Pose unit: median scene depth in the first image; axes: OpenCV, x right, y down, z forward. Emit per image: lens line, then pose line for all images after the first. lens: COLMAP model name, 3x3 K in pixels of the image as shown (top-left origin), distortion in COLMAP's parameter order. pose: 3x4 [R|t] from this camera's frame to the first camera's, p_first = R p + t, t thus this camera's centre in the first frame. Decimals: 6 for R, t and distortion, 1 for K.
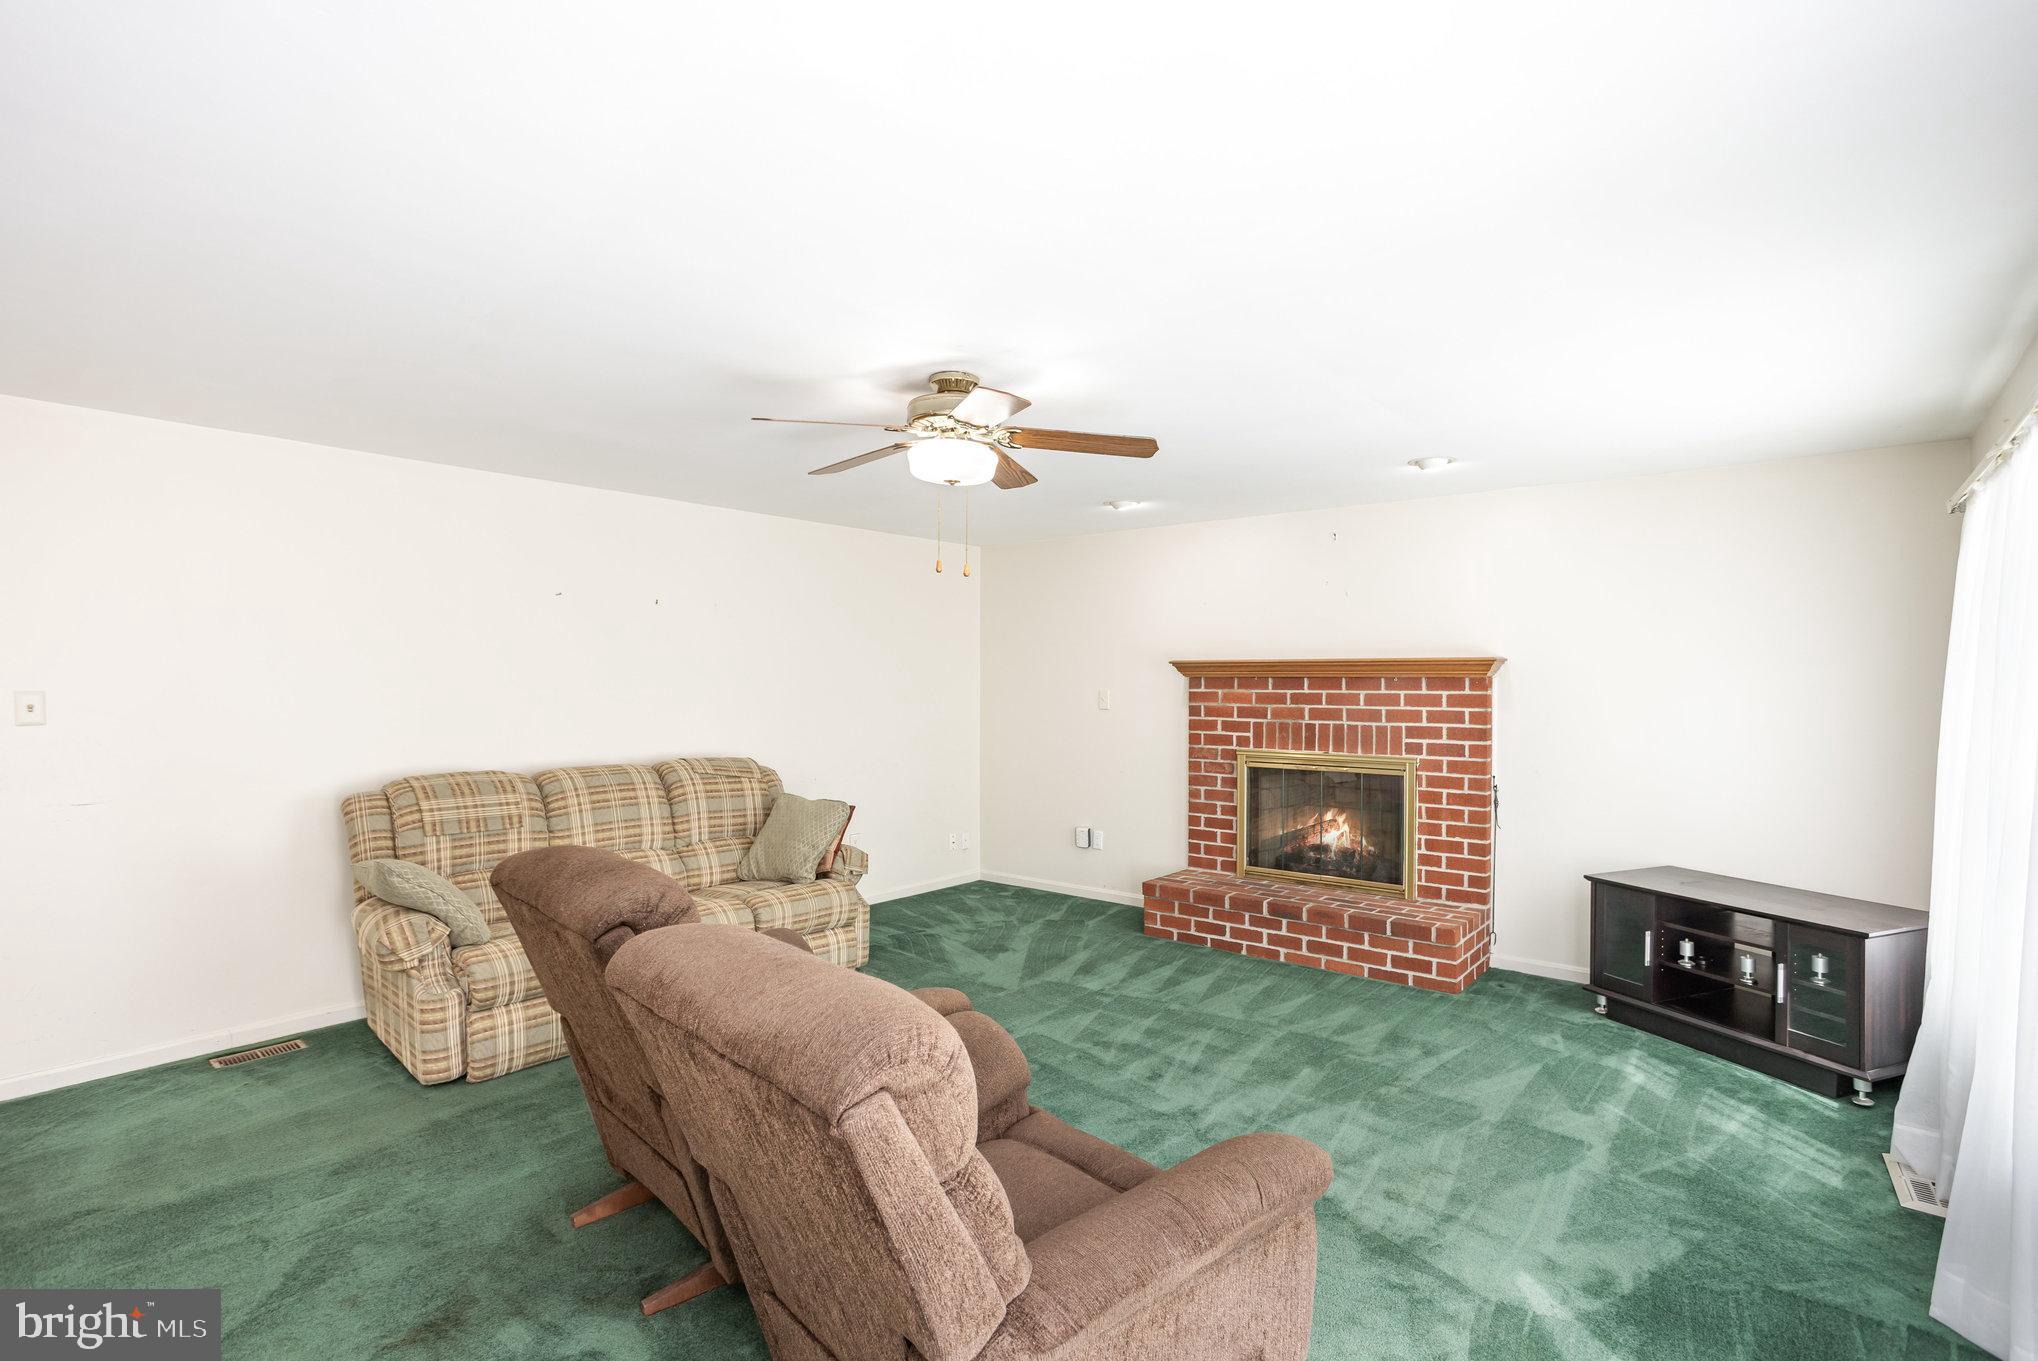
lens RADIAL K [[984.5, 0, 1025.4], [0, 984.5, 714.8], [0, 0, 1]] dist [-0.039523, 0.023430]
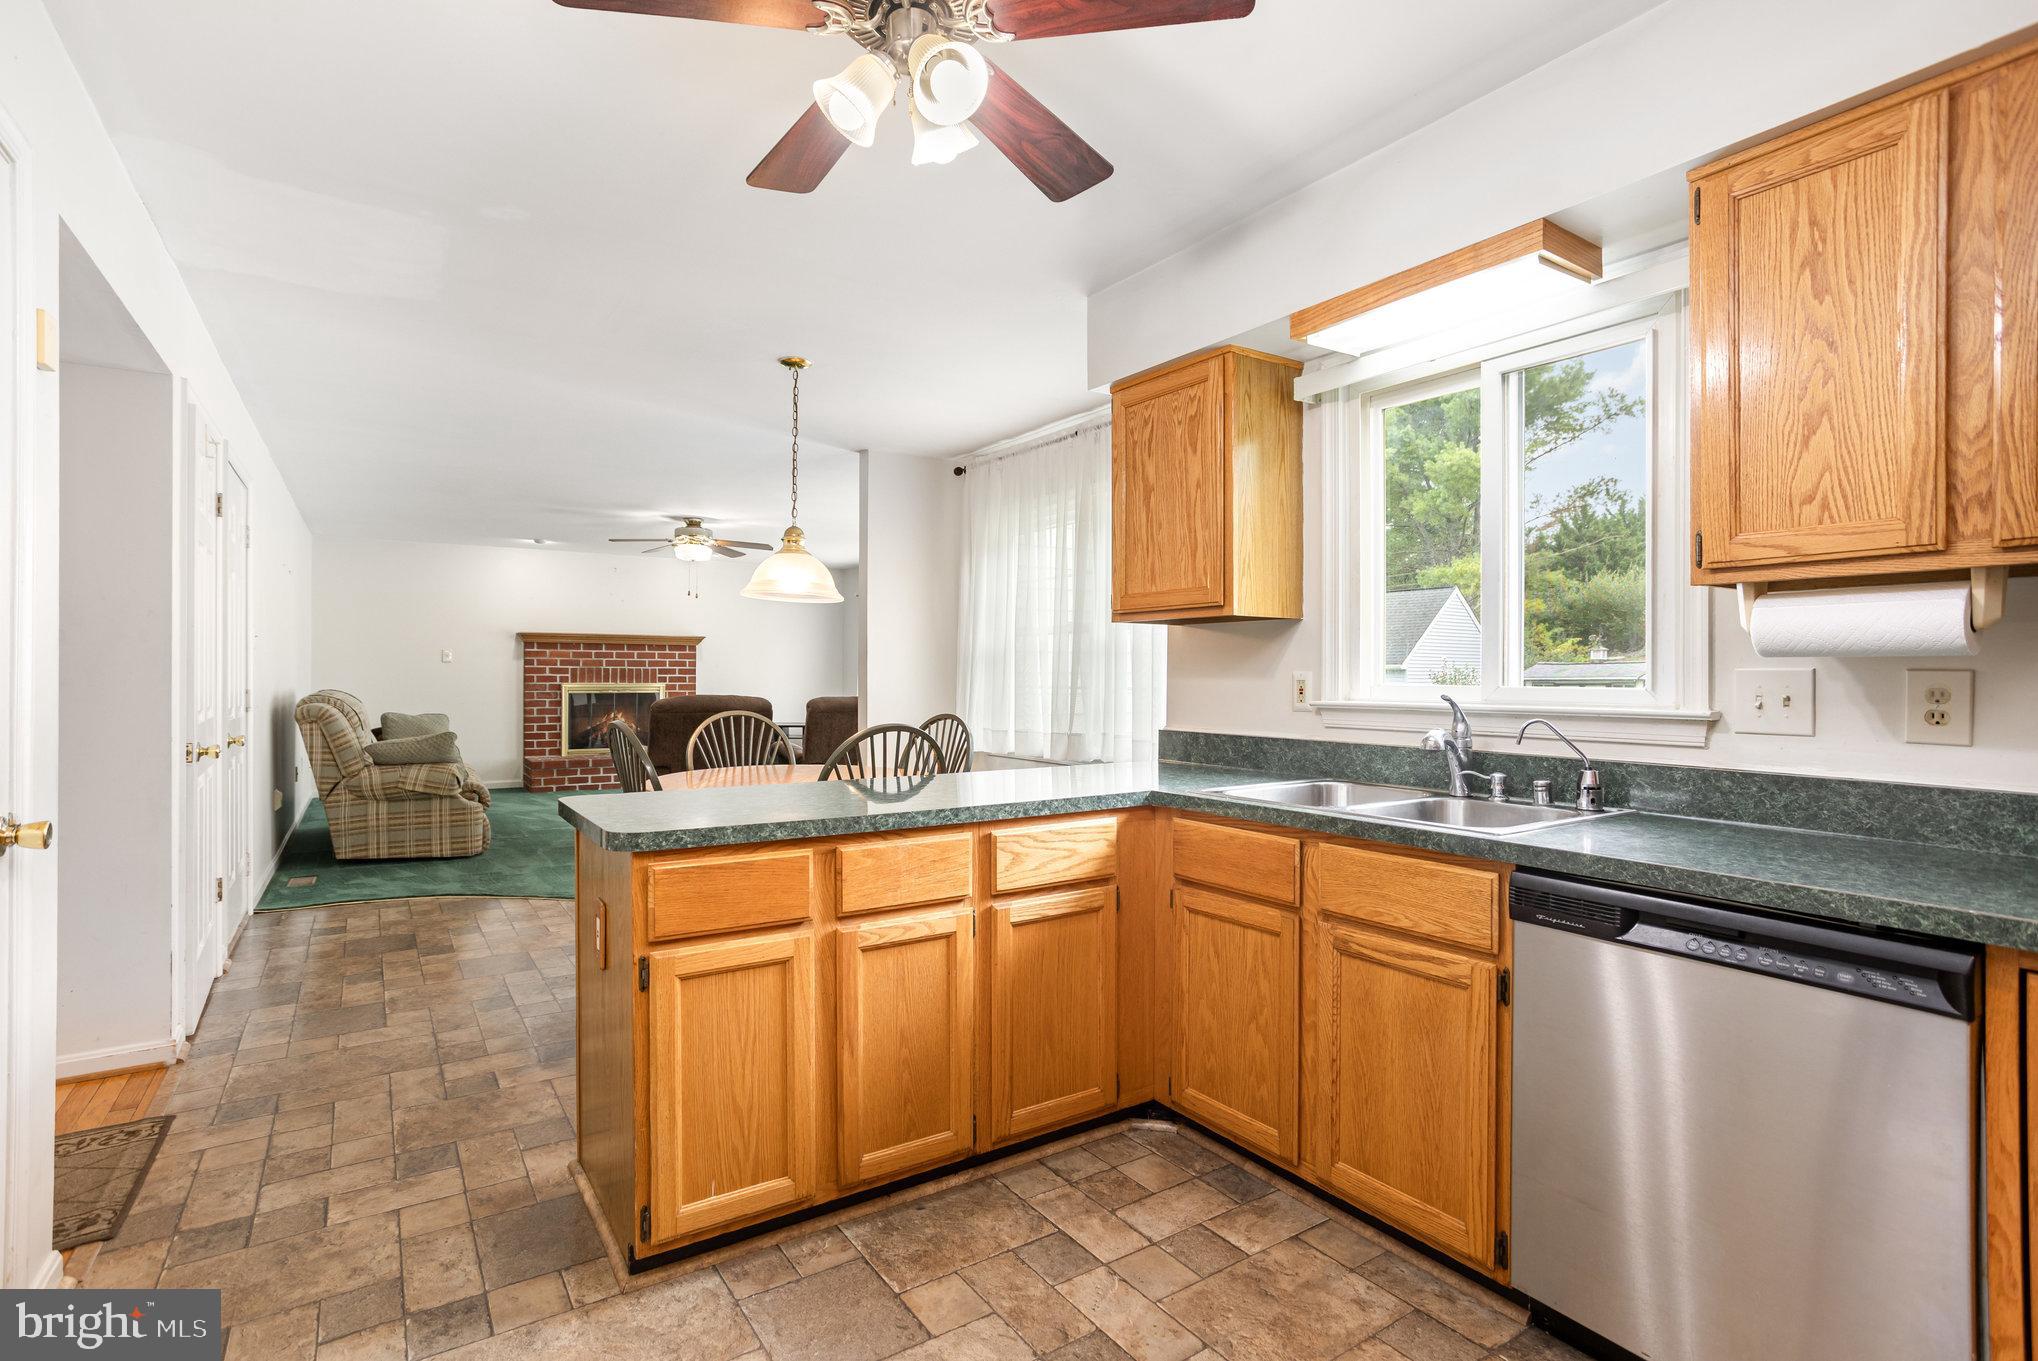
lens RADIAL K [[984.5, 0, 1037.3], [0, 984.5, 660.7], [0, 0, 1]] dist [-0.039523, 0.023430]
pose [[0.289832, 0.014404, 0.956969, -1.284063], [0.029598, 0.999274, -0.024005, 0.064649], [-0.956620, 0.035282, 0.289195, -0.338965]]
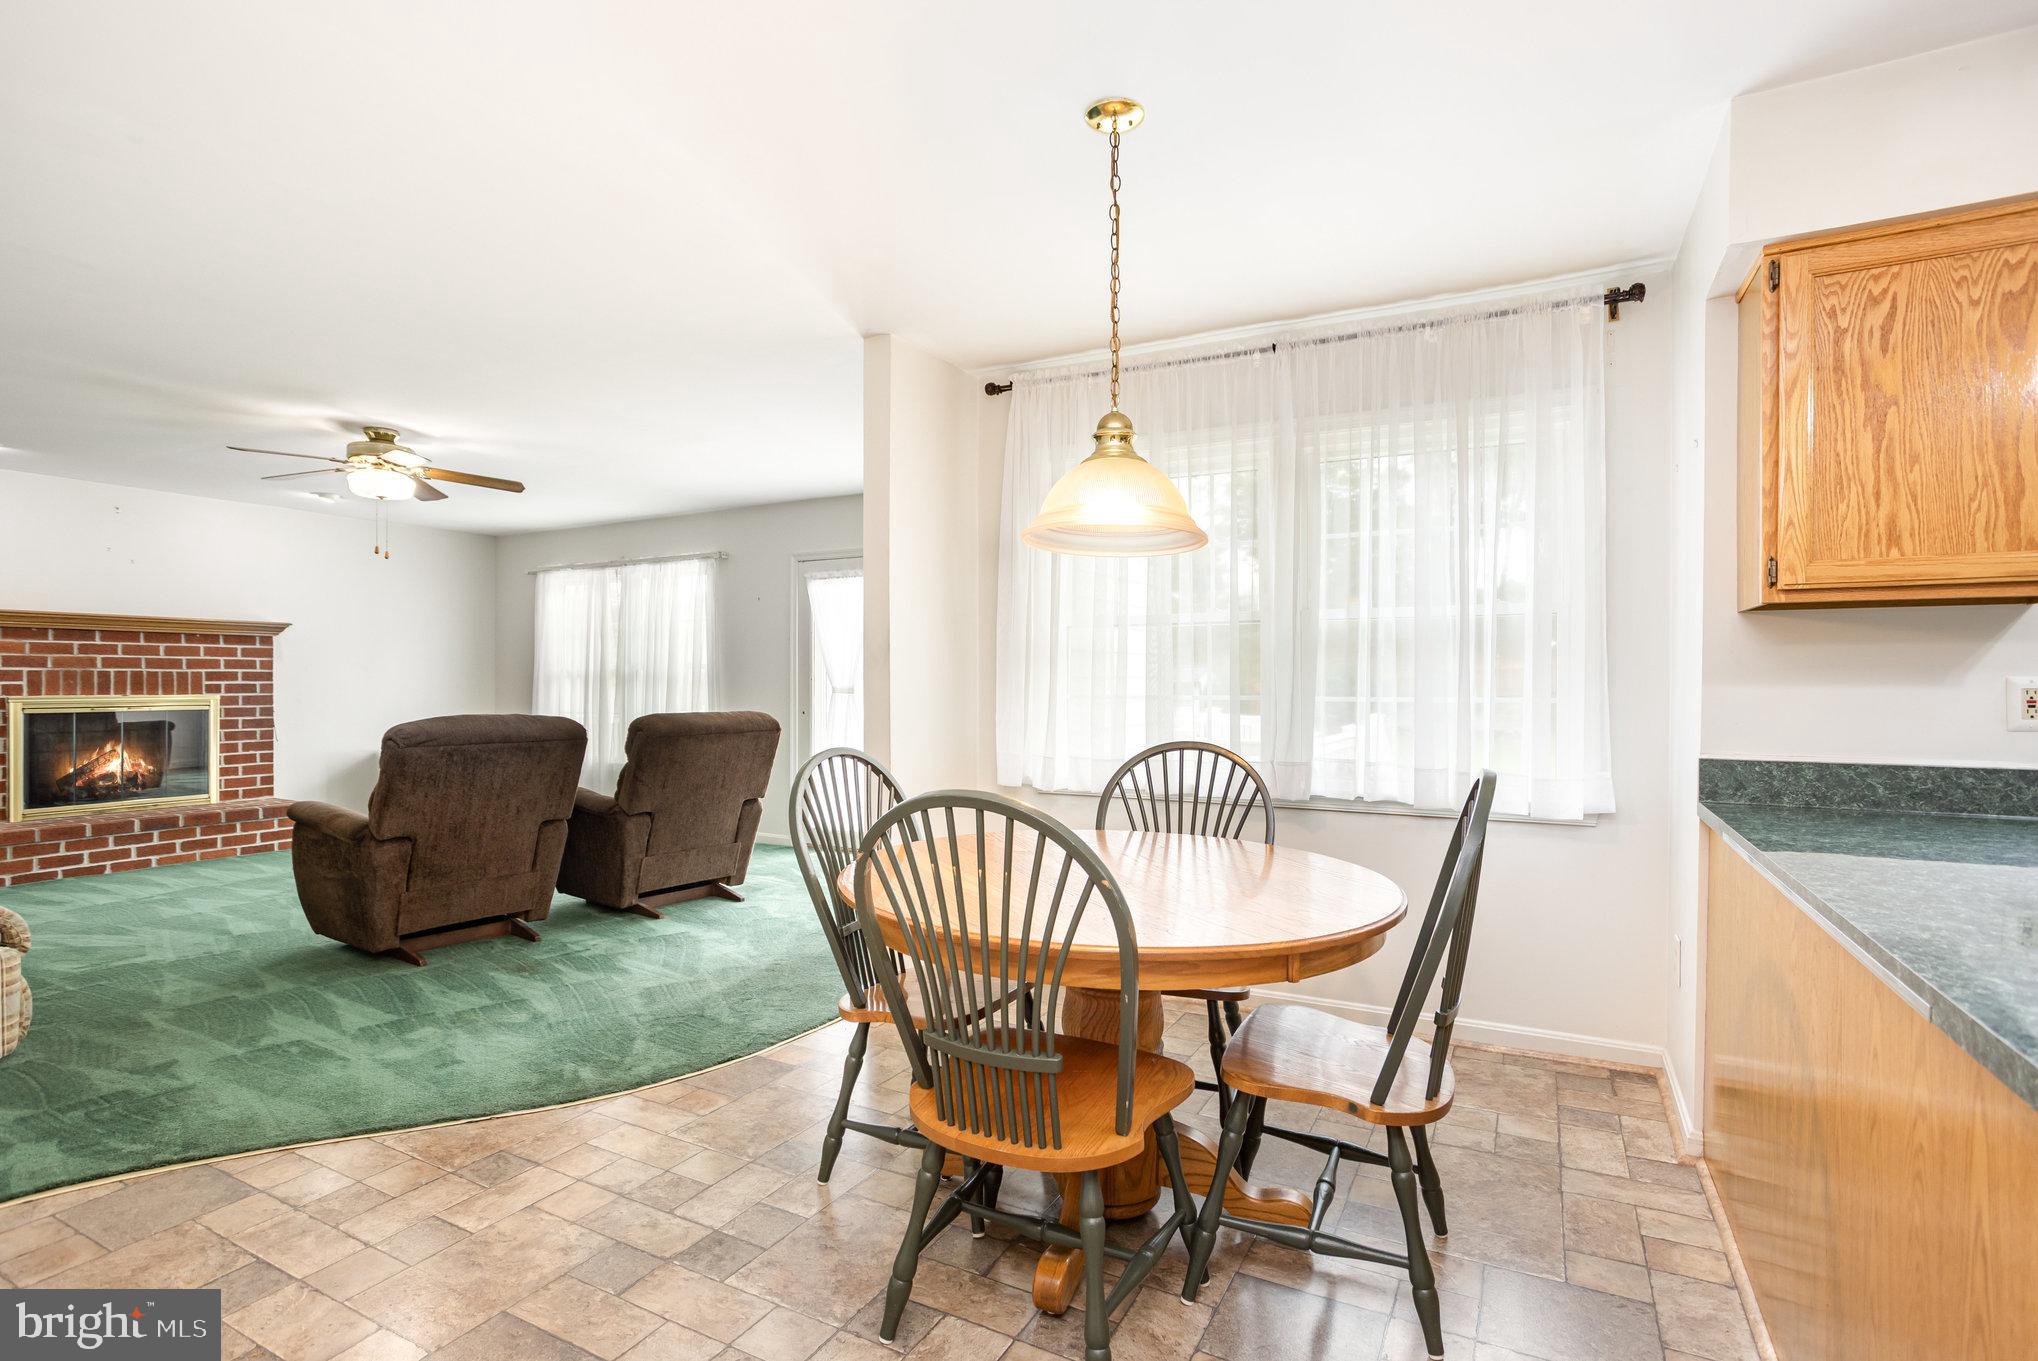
lens RADIAL K [[984.5, 0, 1035.2], [0, 984.5, 684.5], [0, 0, 1]] dist [-0.039523, 0.023430]
pose [[-0.184466, -0.004671, 0.982828, -1.033797], [0.032101, 0.999427, 0.010775, 0.047985], [-0.982315, 0.033538, -0.184210, 0.144287]]
